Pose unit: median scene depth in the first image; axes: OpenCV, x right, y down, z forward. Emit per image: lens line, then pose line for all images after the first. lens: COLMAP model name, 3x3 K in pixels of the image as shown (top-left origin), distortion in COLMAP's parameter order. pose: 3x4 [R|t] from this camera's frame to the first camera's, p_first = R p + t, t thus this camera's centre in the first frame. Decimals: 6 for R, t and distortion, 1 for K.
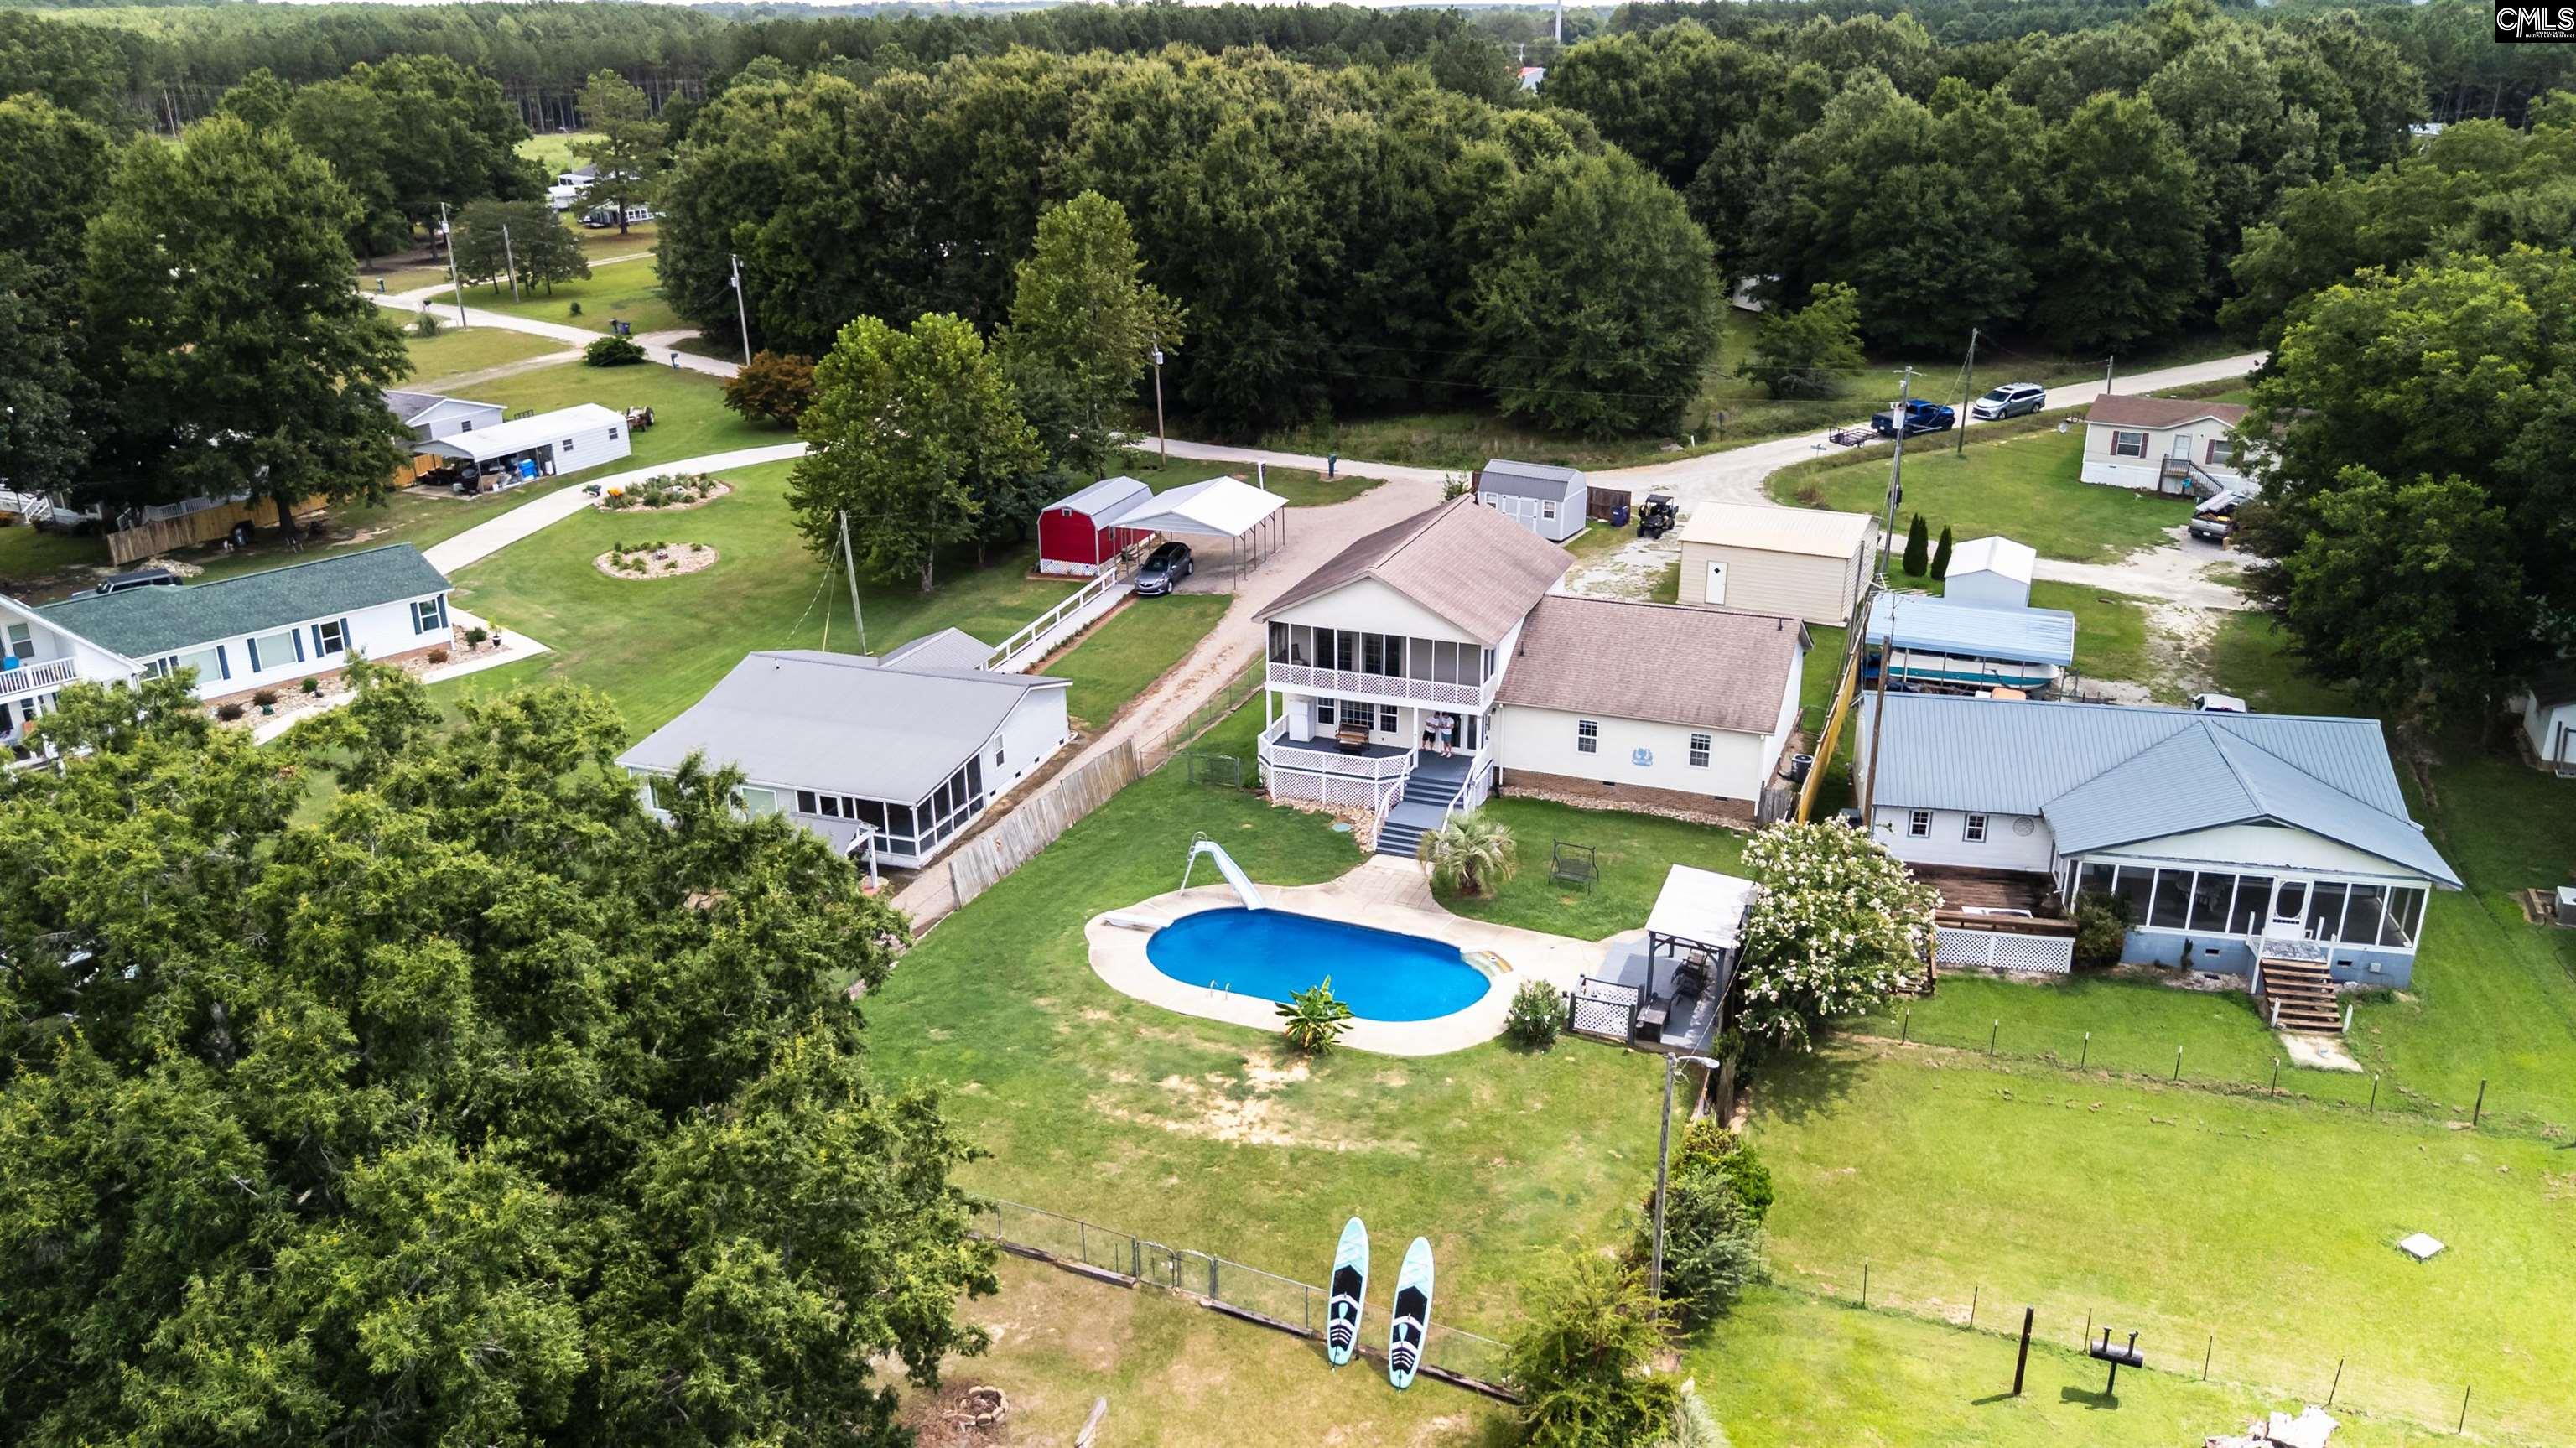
lens RADIAL K [[1897.9, 0, 1284.3], [0, 1897.9, 743.9], [0, 0, 1]] dist [0.084029, -0.093048]
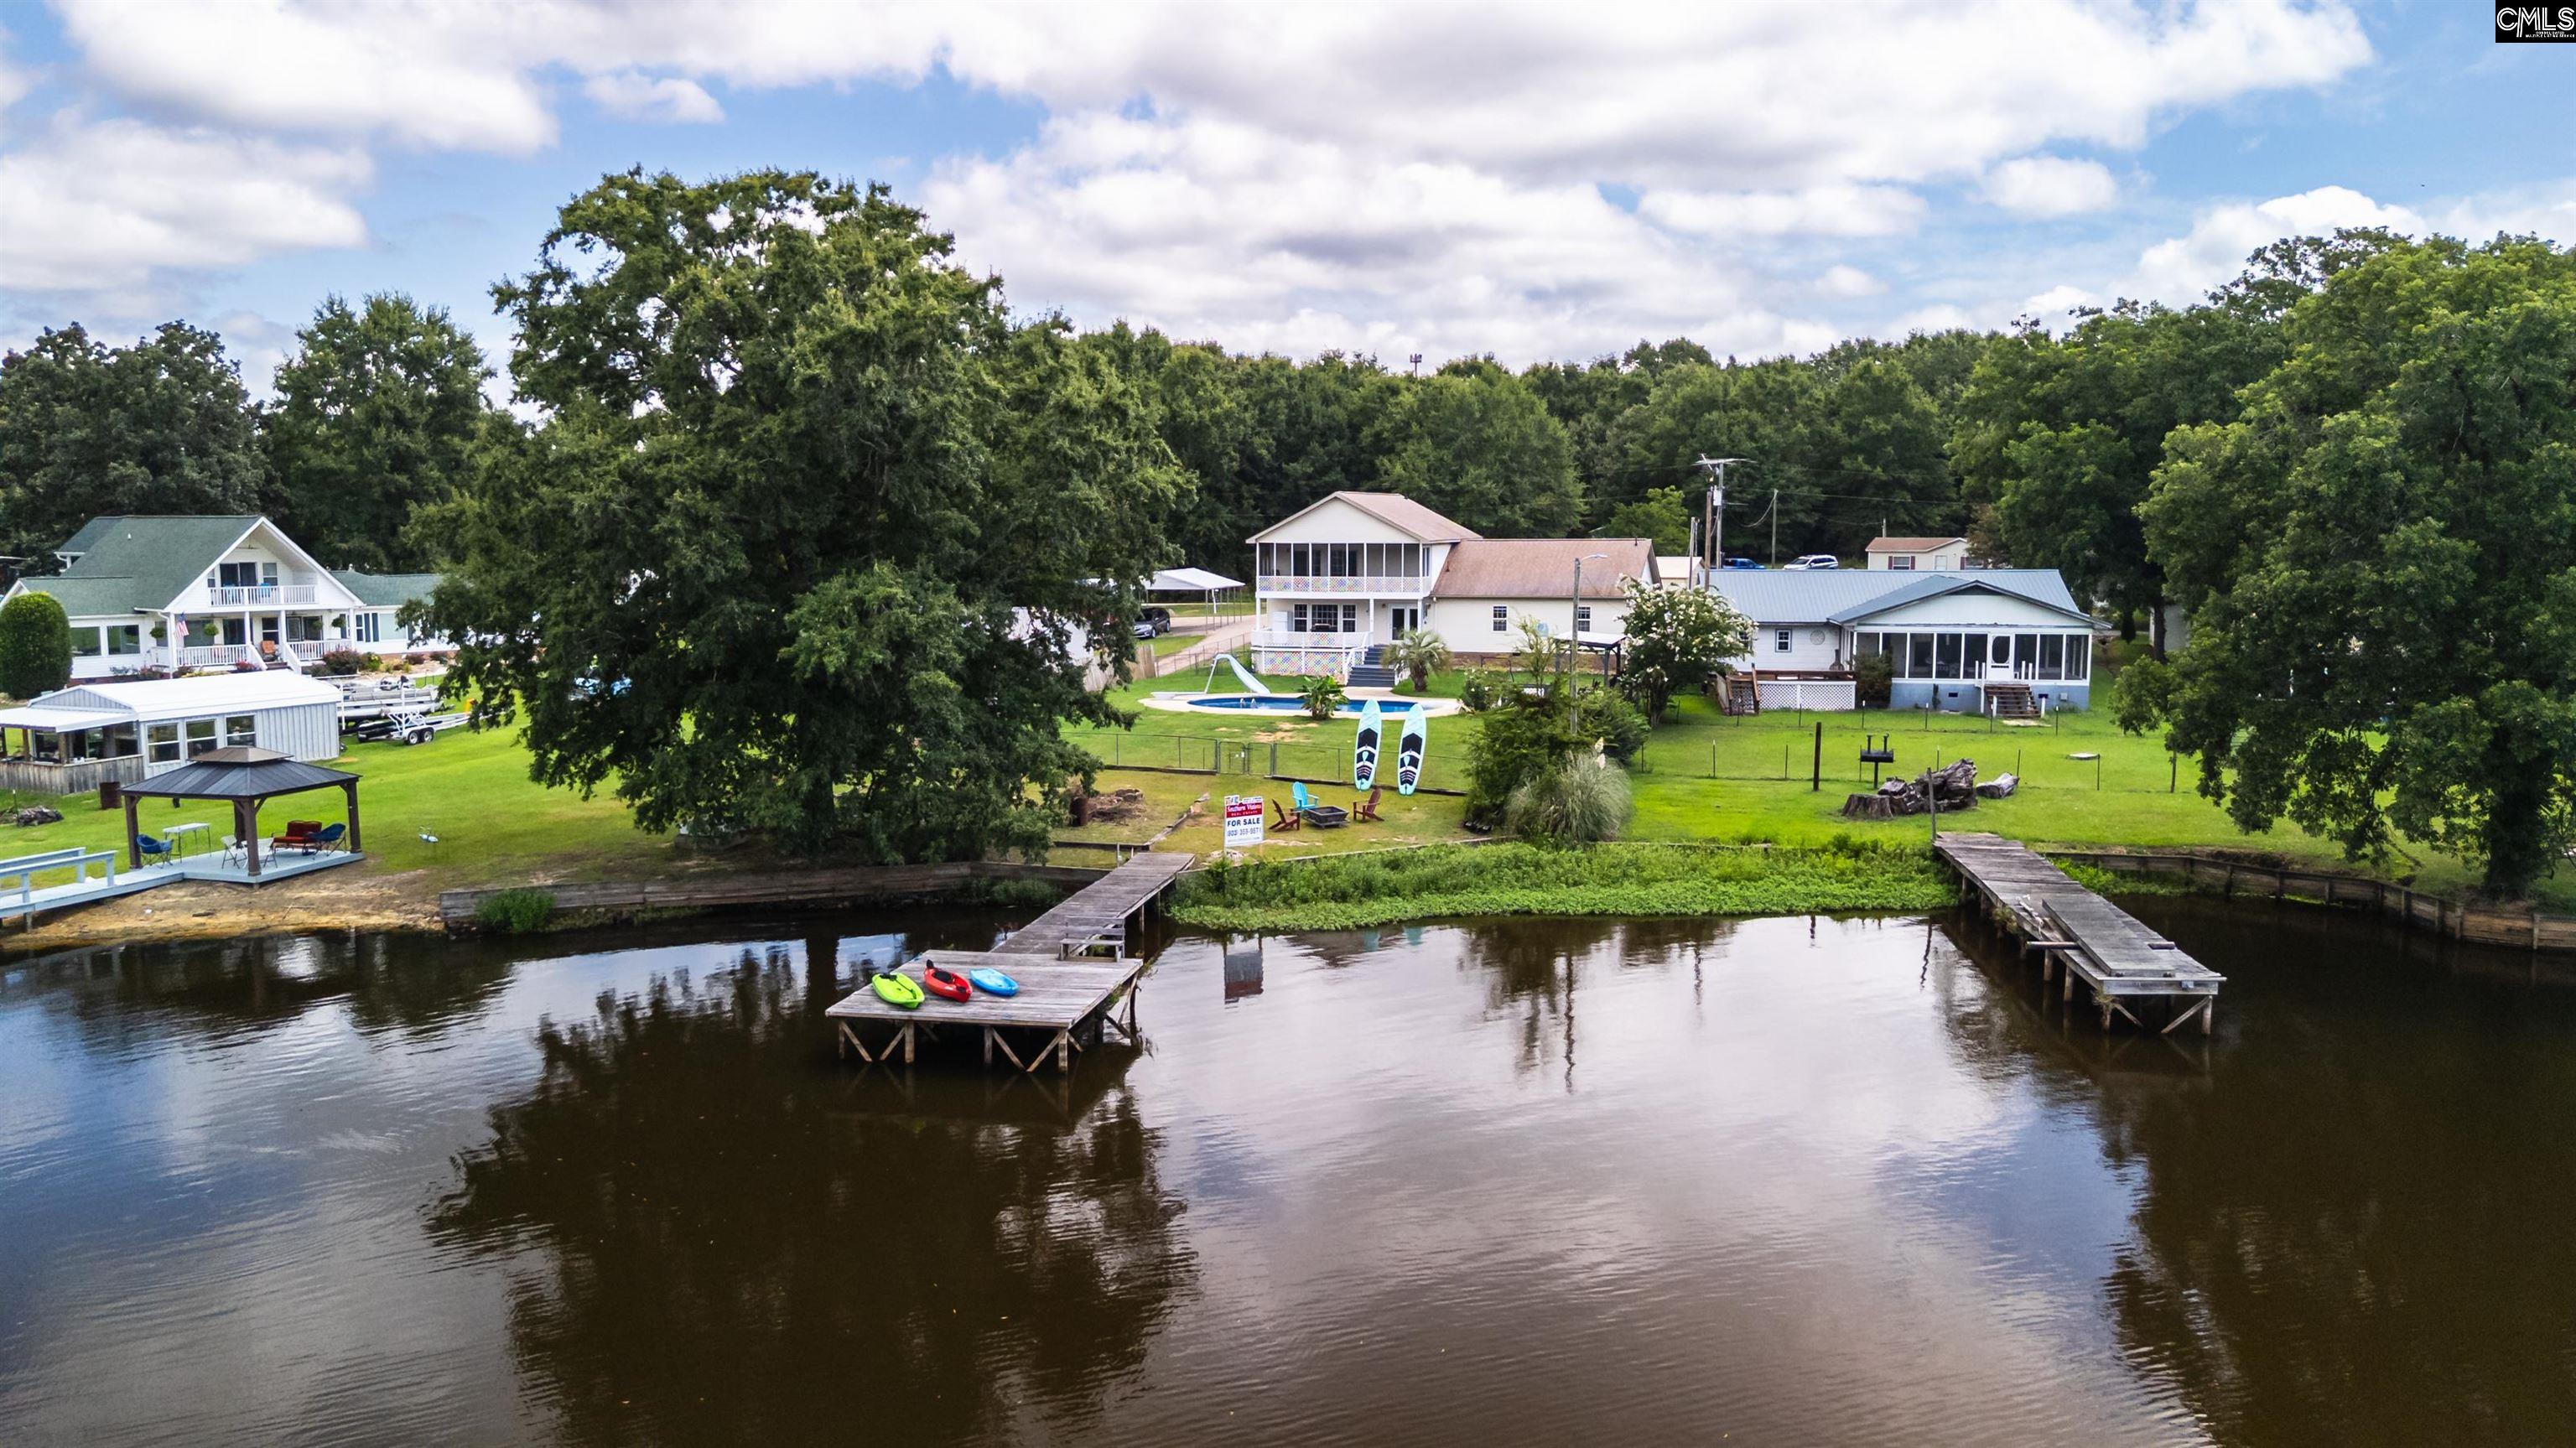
lens RADIAL K [[1897.9, 0, 1284.3], [0, 1897.9, 743.9], [0, 0, 1]] dist [0.084029, -0.093048]
pose [[0.997698, -0.002403, 0.067777, -0.056525], [0.019111, 0.968834, -0.246971, 0.280737], [-0.065071, 0.247697, 0.966650, -0.177489]]
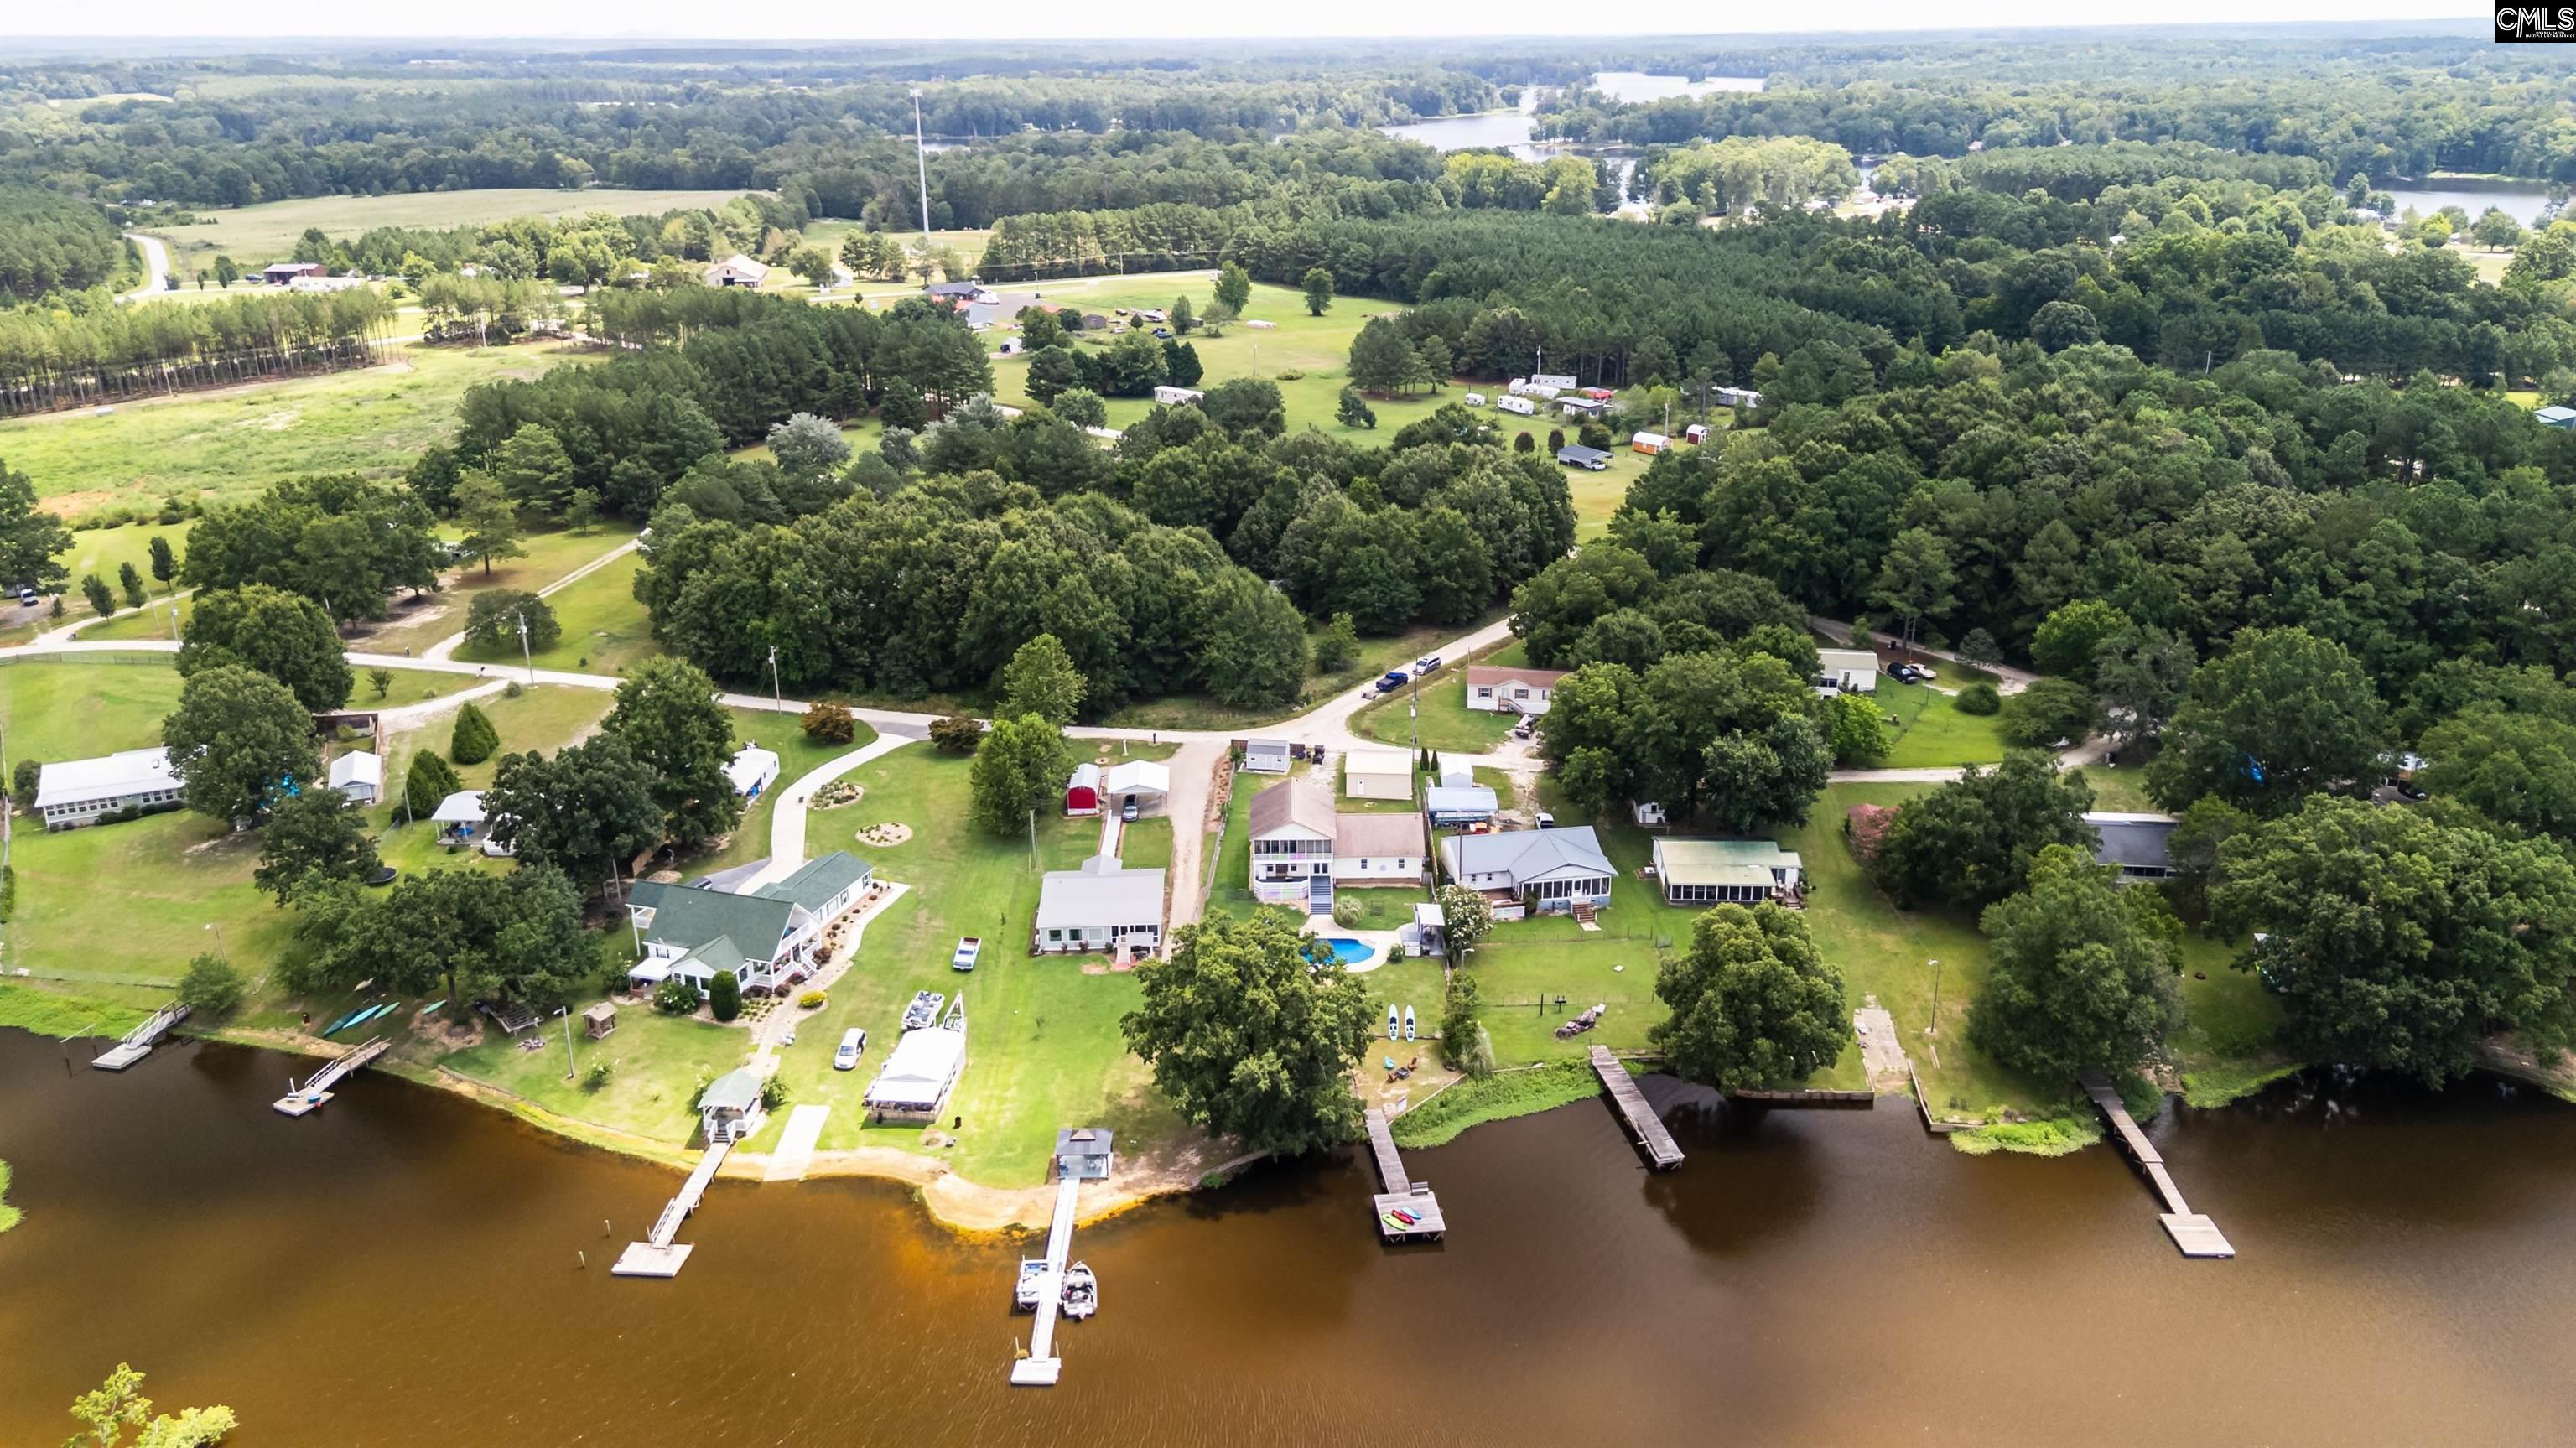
lens RADIAL K [[1897.9, 0, 1284.3], [0, 1897.9, 743.9], [0, 0, 1]] dist [0.084029, -0.093048]
pose [[0.928495, -0.132417, 0.346933, -0.658560], [0.135578, 0.990649, 0.015263, -0.172862], [-0.345710, 0.032865, 0.937766, -1.195033]]
